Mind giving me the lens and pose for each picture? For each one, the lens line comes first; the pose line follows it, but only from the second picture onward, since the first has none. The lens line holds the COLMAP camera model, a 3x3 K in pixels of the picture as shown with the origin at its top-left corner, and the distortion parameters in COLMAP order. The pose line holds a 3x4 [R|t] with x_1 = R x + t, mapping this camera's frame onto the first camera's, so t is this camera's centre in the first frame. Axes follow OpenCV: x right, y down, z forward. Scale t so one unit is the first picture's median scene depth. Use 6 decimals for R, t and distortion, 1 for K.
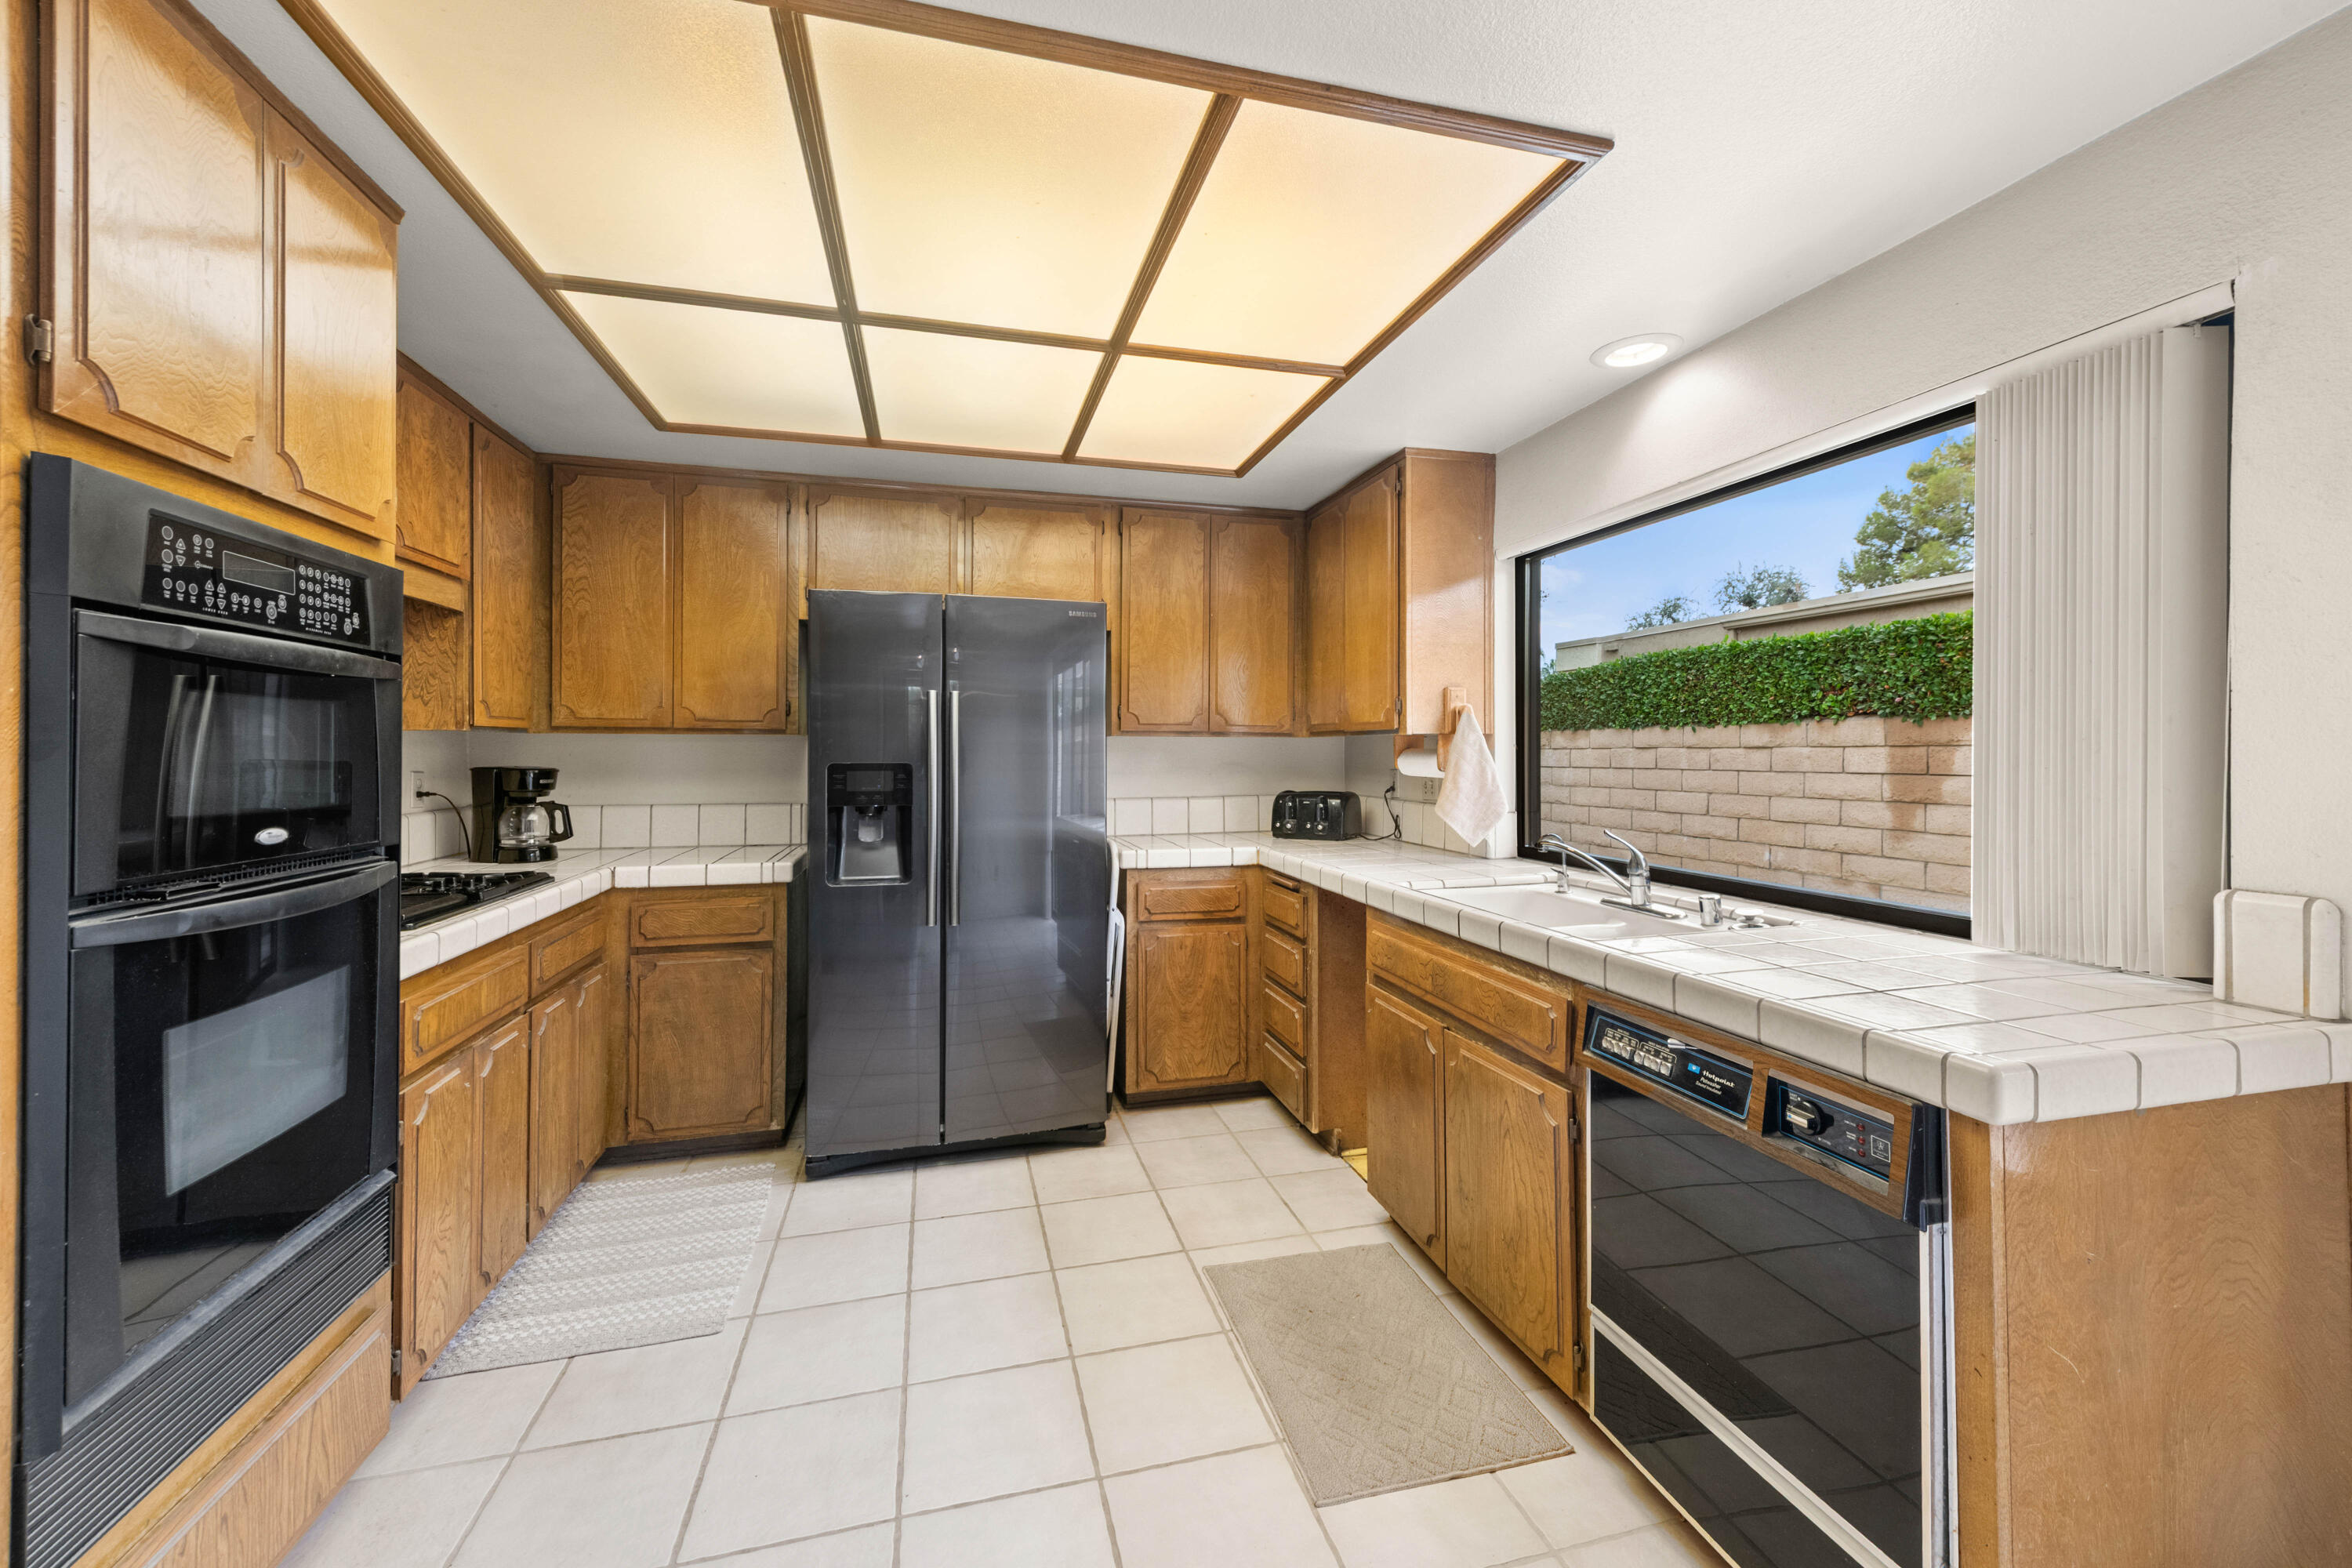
lens RADIAL K [[938.5, 0, 1205.1], [0, 938.5, 748.1], [0, 0, 1]] dist [0.013487, -0.001954]
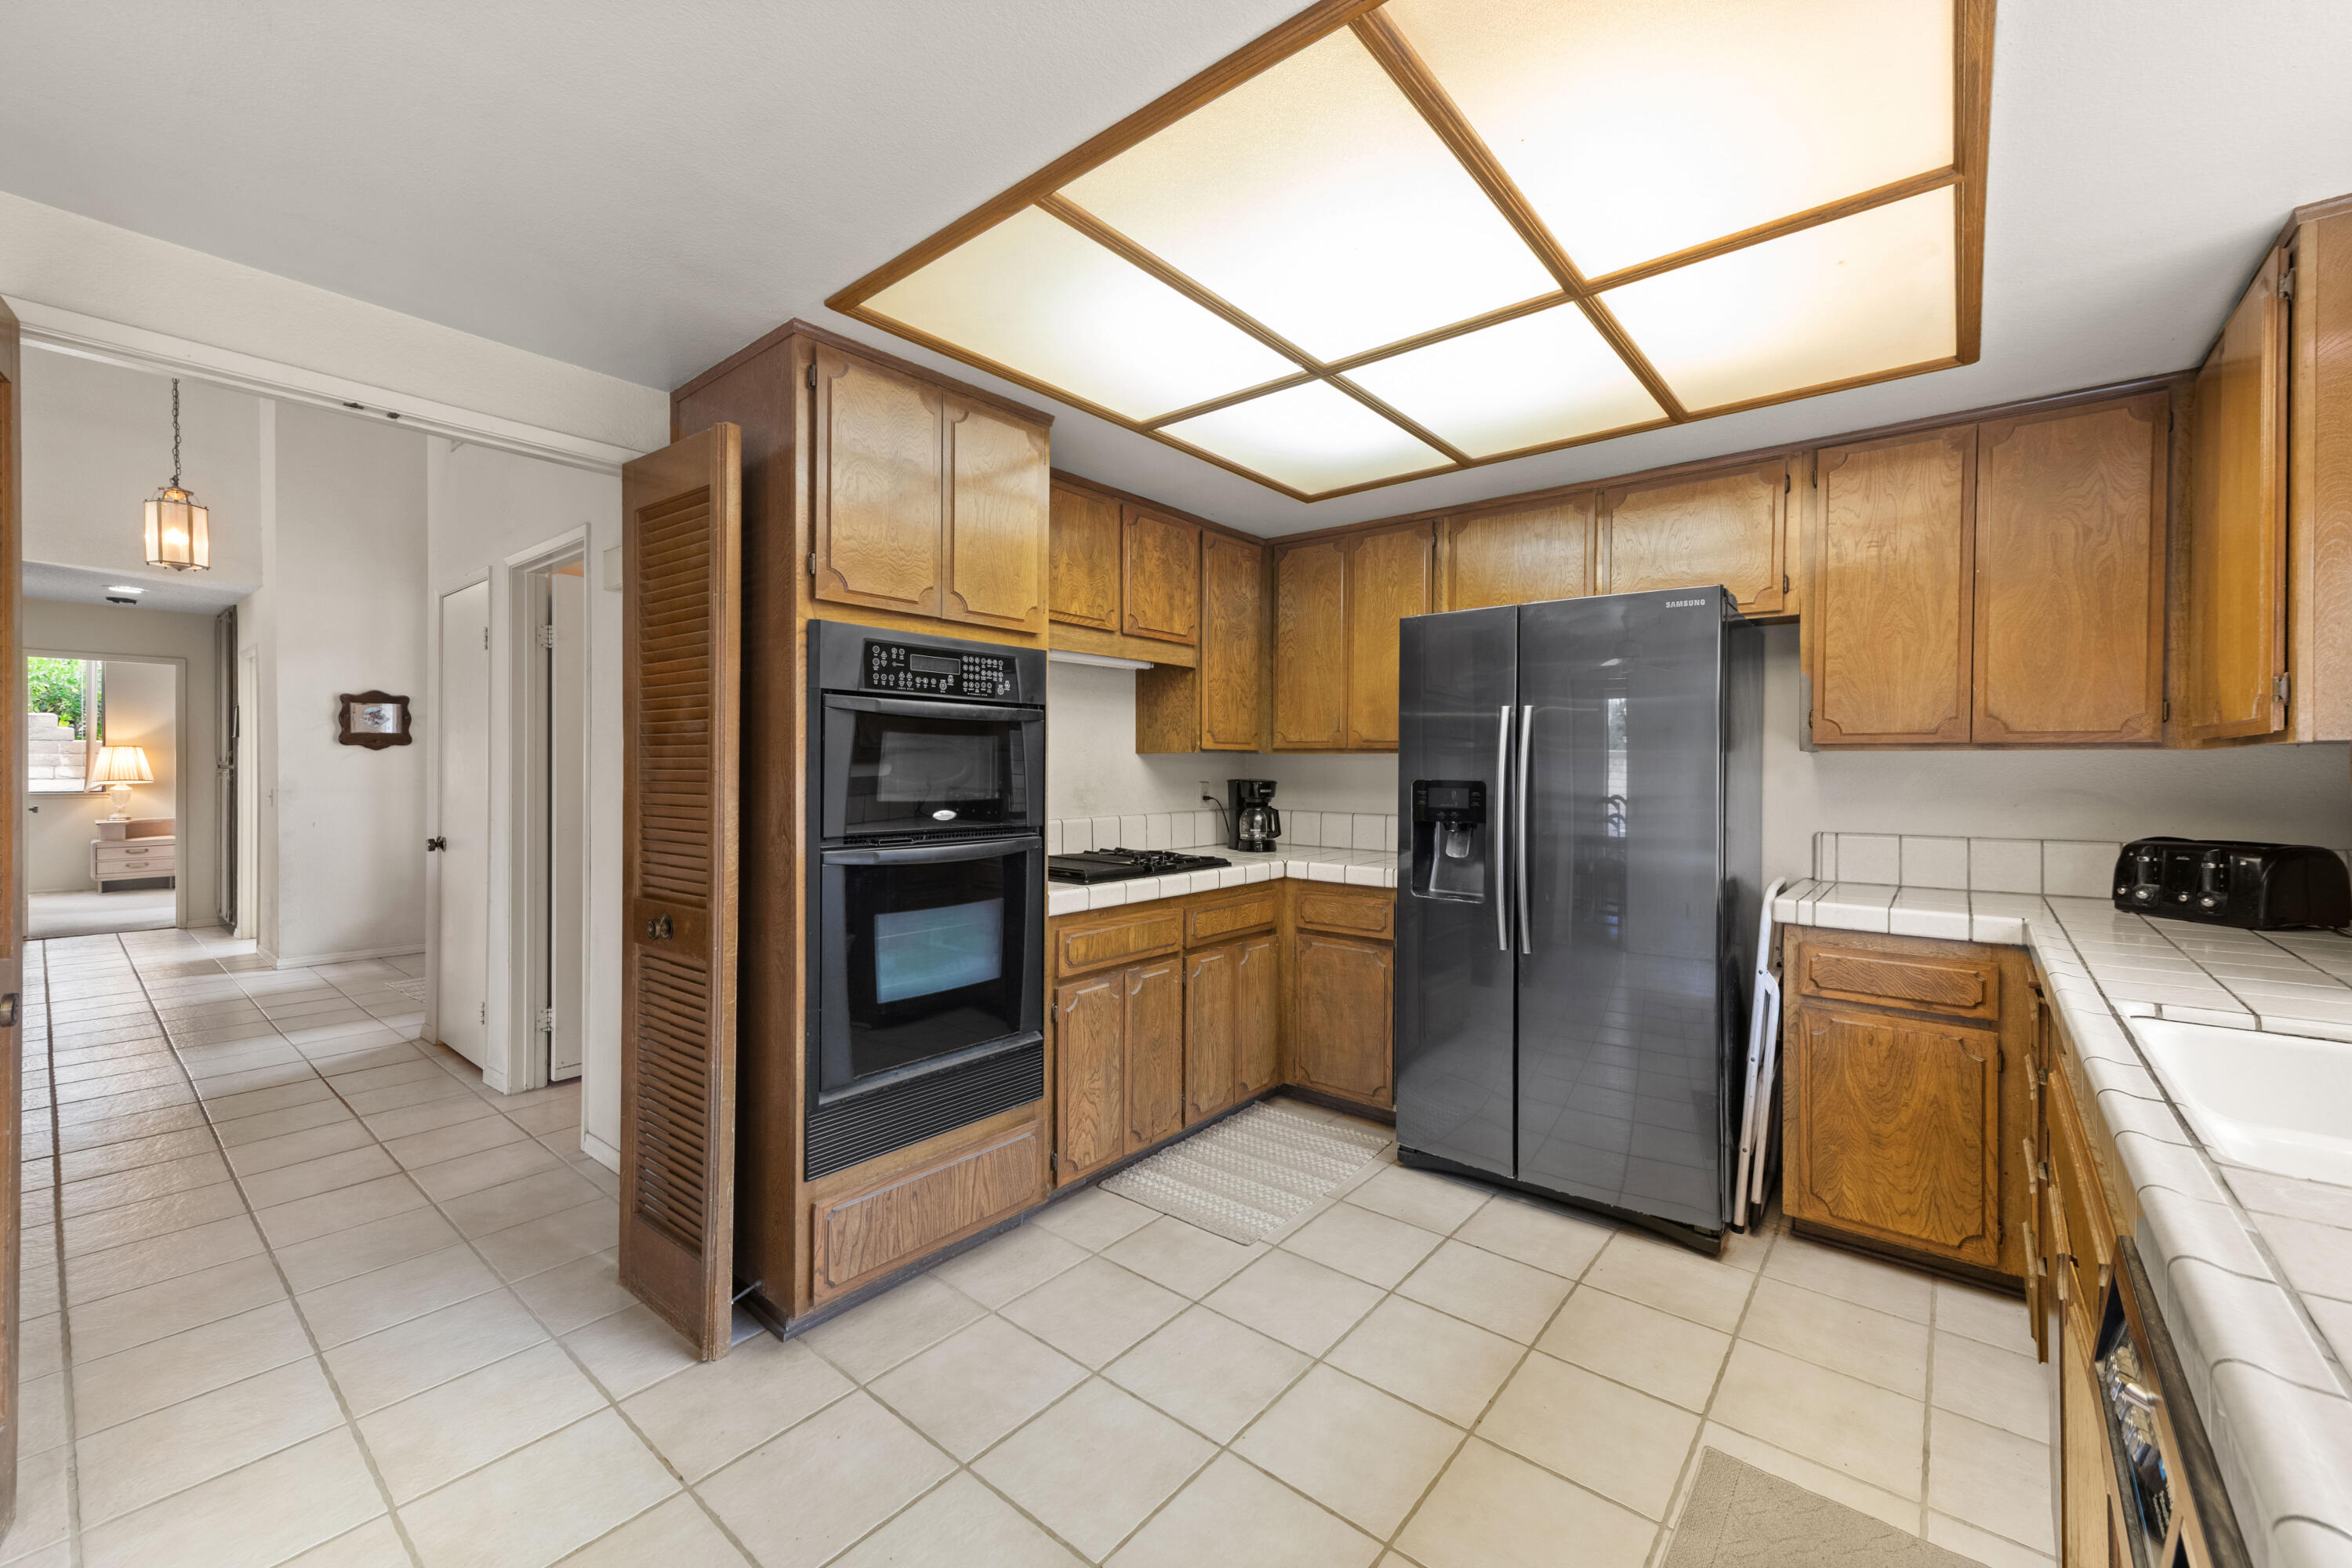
lens RADIAL K [[938.5, 0, 1185.3], [0, 938.5, 771.7], [0, 0, 1]] dist [0.013487, -0.001954]
pose [[0.572792, 0.006824, -0.819672, 0.313840], [-0.002355, 0.999975, 0.006680, 0.000310], [0.819697, -0.001896, 0.572794, 0.176866]]
